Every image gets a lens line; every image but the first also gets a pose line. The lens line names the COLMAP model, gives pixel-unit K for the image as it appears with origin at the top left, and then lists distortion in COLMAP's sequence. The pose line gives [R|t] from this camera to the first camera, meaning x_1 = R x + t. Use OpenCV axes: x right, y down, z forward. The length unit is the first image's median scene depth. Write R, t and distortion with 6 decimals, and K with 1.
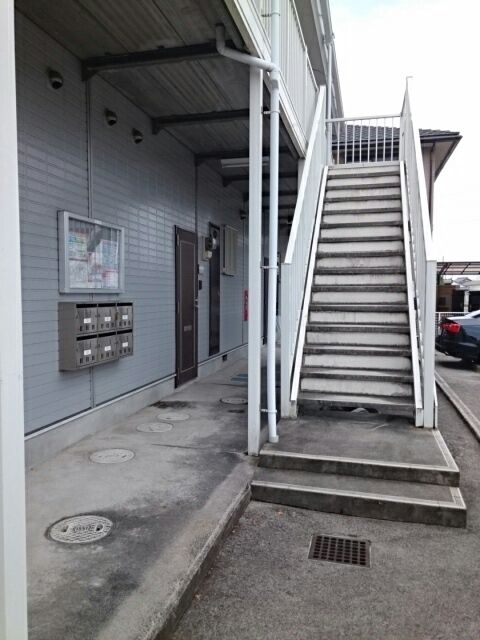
lens RADIAL K [[479.6, 0, 239.7], [0, 479.6, 318.9], [0, 0, 1]] dist [-0.000496, -0.000133]
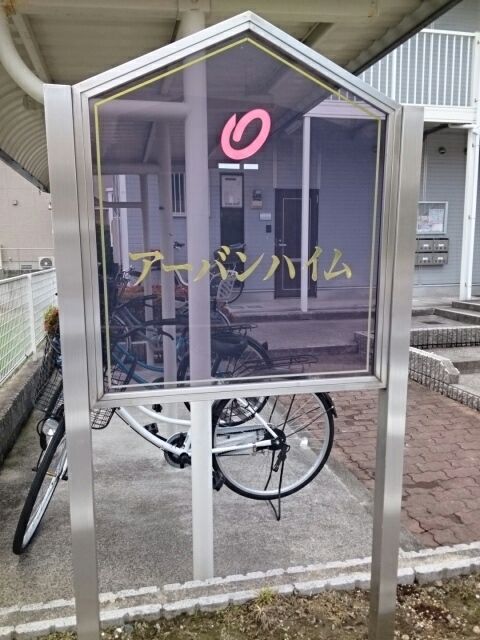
lens RADIAL K [[517.1, 0, 239.6], [0, 517.1, 320.0], [0, 0, 1]] dist [0.047226, -0.020706]
pose [[0.461929, 0.114975, -0.879433, 1.463865], [-0.029827, 0.993015, 0.114158, 0.098794], [0.886415, -0.026502, 0.462132, -0.944270]]
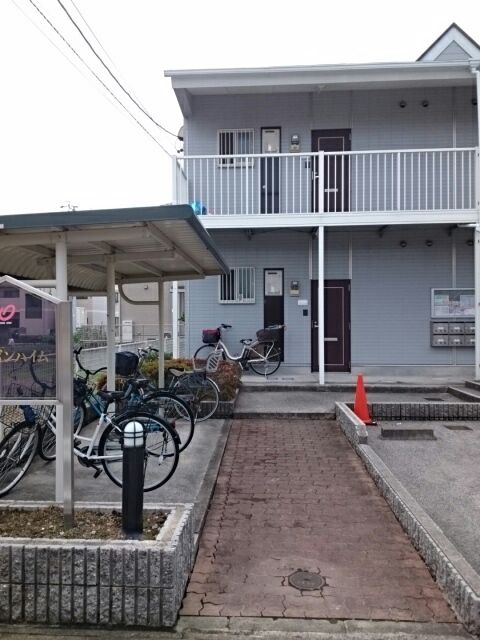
lens RADIAL K [[517.1, 0, 238.0], [0, 517.1, 321.4], [0, 0, 1]] dist [0.047226, -0.020706]
pose [[0.202130, -0.003239, -0.979353, 2.088880], [-0.039898, 0.999137, -0.011539, 0.040666], [0.978546, 0.041407, 0.201827, -0.617702]]
